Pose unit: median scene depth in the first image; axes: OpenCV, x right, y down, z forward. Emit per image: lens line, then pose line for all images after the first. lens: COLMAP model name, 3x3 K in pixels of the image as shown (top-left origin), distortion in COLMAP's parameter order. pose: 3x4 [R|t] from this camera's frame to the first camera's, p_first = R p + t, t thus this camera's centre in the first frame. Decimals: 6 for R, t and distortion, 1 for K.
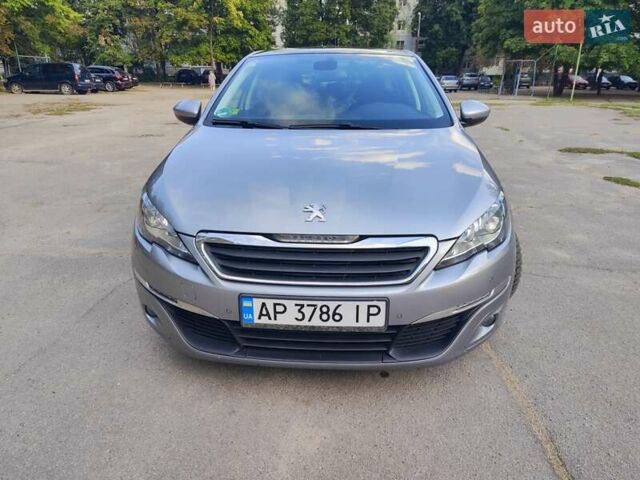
lens RADIAL K [[421.3, 0, 320.0], [0, 421.3, 240.0], [0, 0, 1]] dist [0.073951, -0.066236]
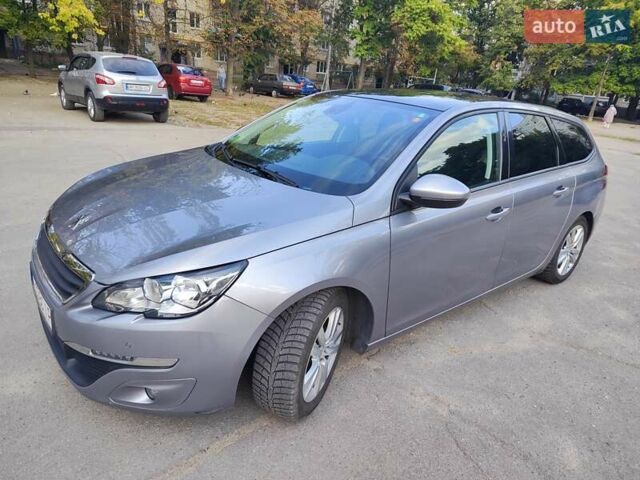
lens RADIAL K [[421.3, 0, 320.0], [0, 421.3, 240.0], [0, 0, 1]] dist [0.073951, -0.066236]
pose [[0.667217, 0.317077, -0.674006, 1.207470], [-0.348586, 0.932587, 0.093649, -0.351804], [0.658263, 0.172465, 0.732766, 0.522483]]
